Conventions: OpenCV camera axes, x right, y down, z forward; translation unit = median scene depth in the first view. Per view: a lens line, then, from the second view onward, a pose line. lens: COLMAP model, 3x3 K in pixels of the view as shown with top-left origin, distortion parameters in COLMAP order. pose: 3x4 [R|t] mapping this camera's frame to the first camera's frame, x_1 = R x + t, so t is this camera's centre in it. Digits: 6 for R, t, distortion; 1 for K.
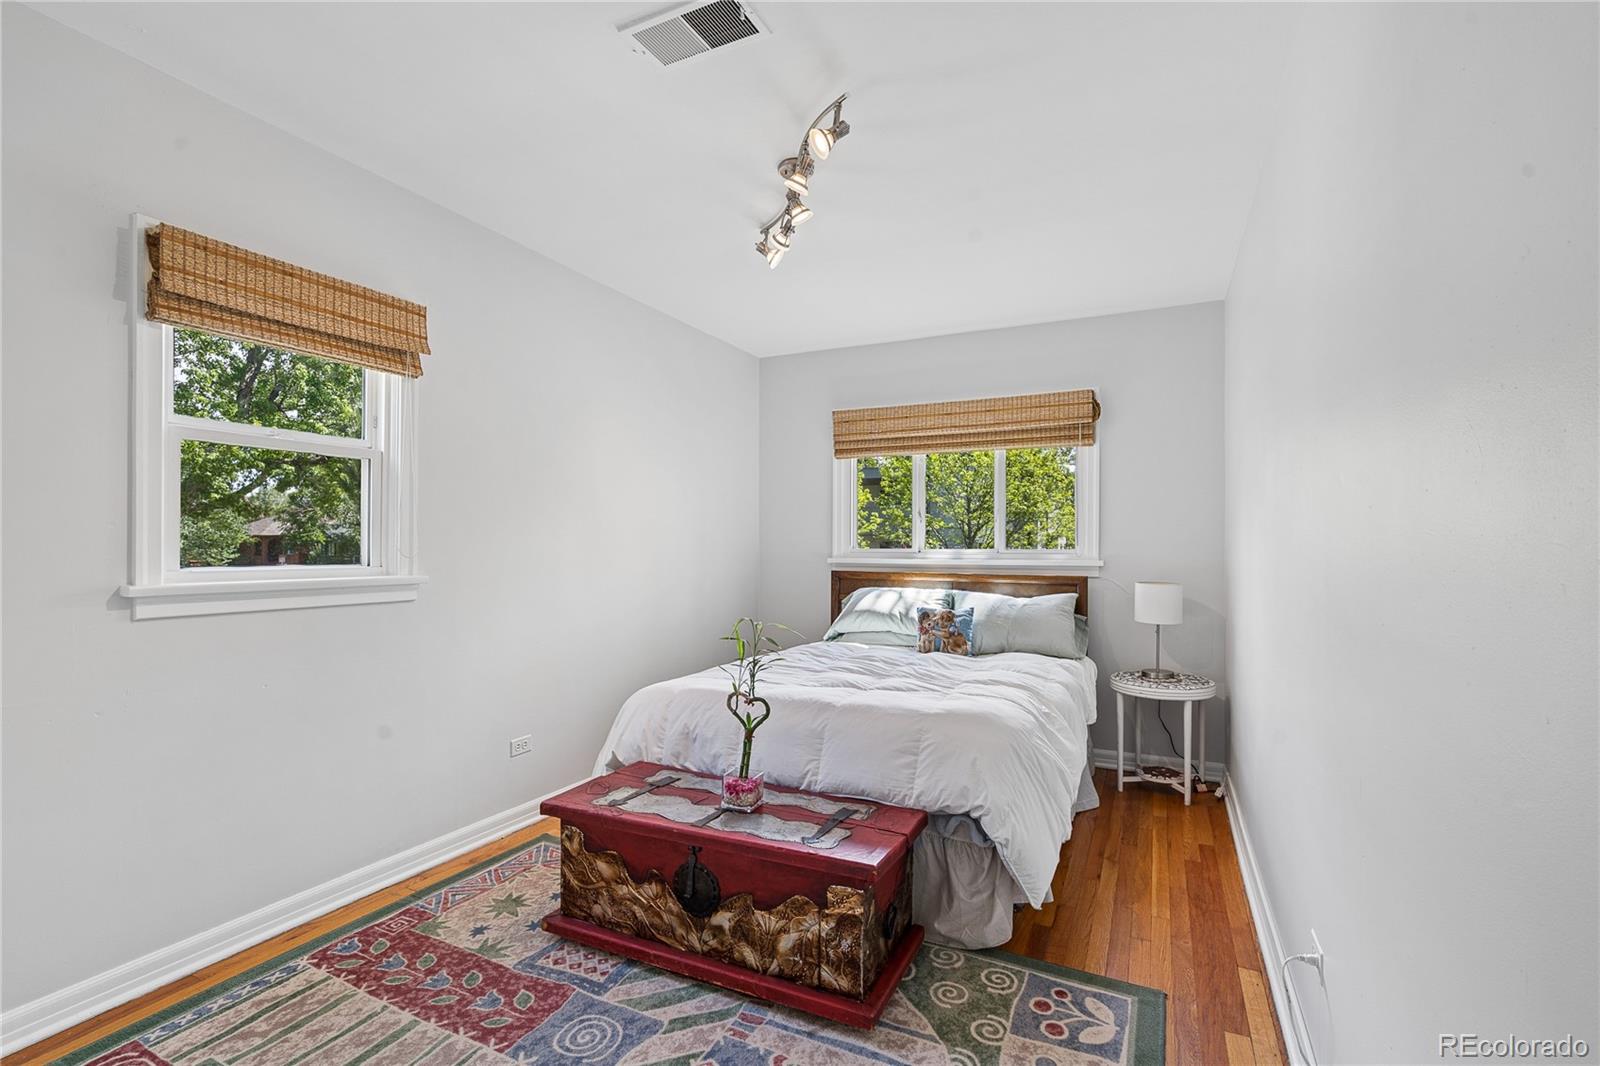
lens RADIAL K [[738.4, 0, 797.4], [0, 738.4, 526.4], [0, 0, 1]] dist [-0.000267, 0.000071]
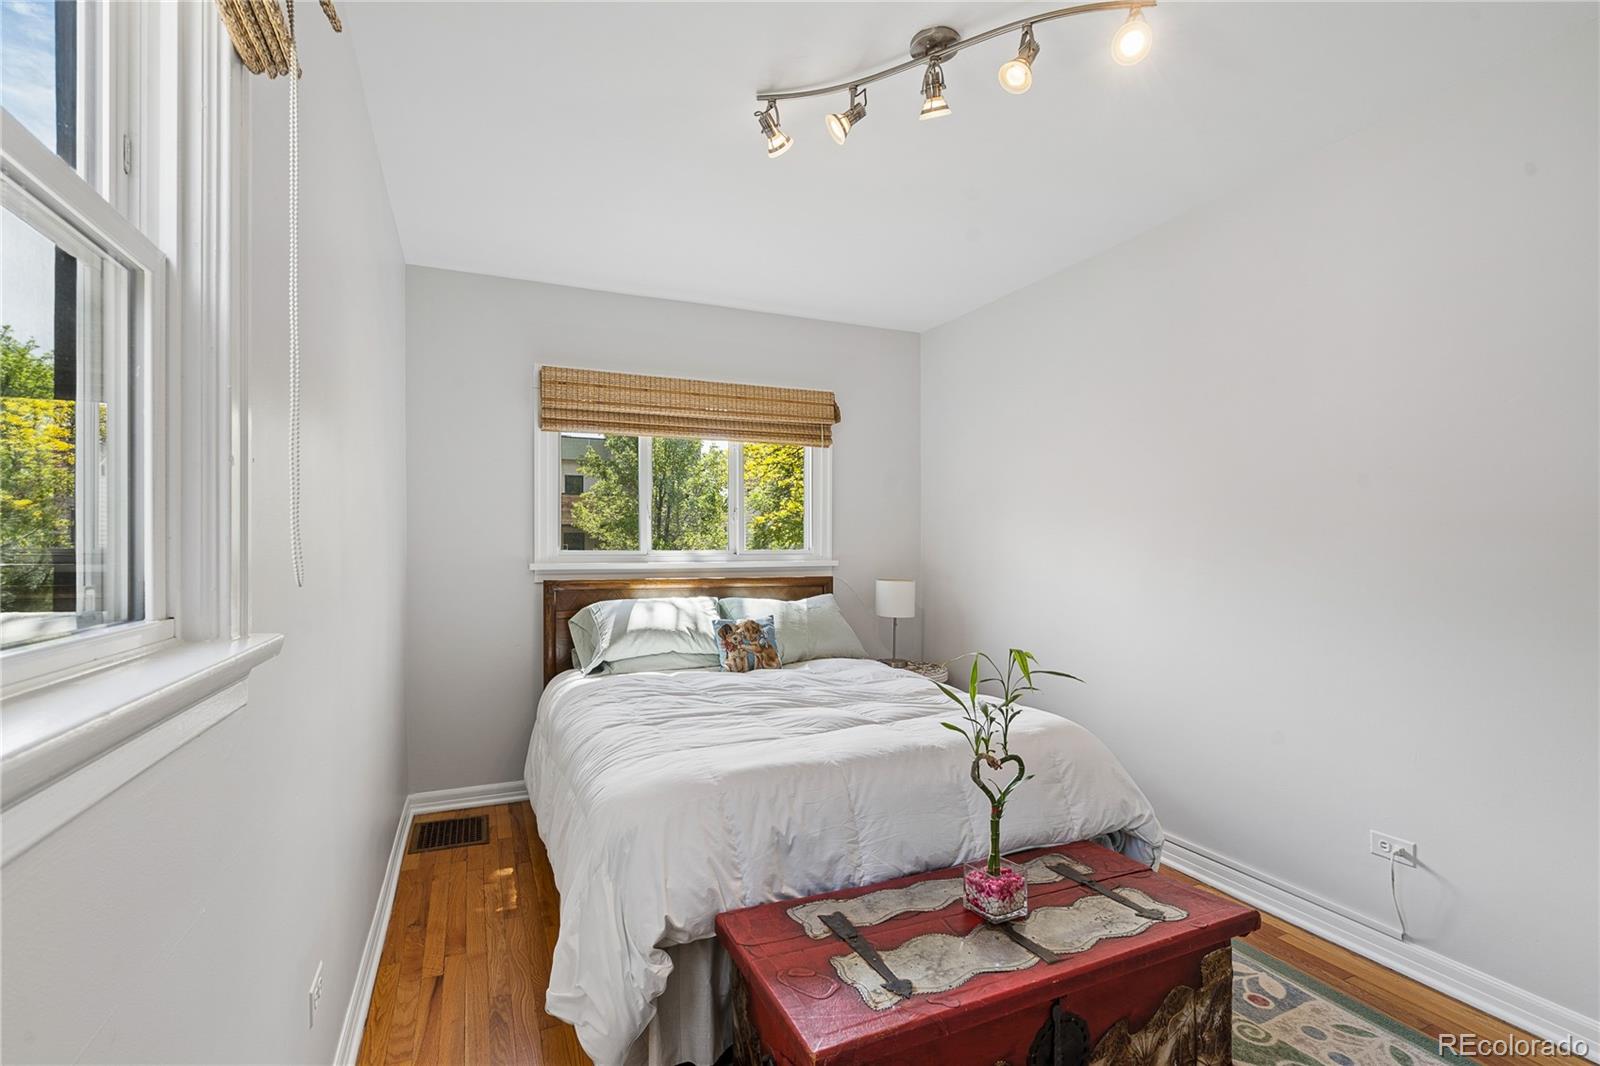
lens RADIAL K [[735.0, 0, 798.6], [0, 735.0, 540.9], [0, 0, 1]] dist [0.001317, 0.000519]
pose [[0.648403, 0.001793, 0.761296, -0.427026], [-0.016594, 0.999793, 0.011779, 0.008456], [-0.761117, -0.020271, 0.648298, 0.398266]]
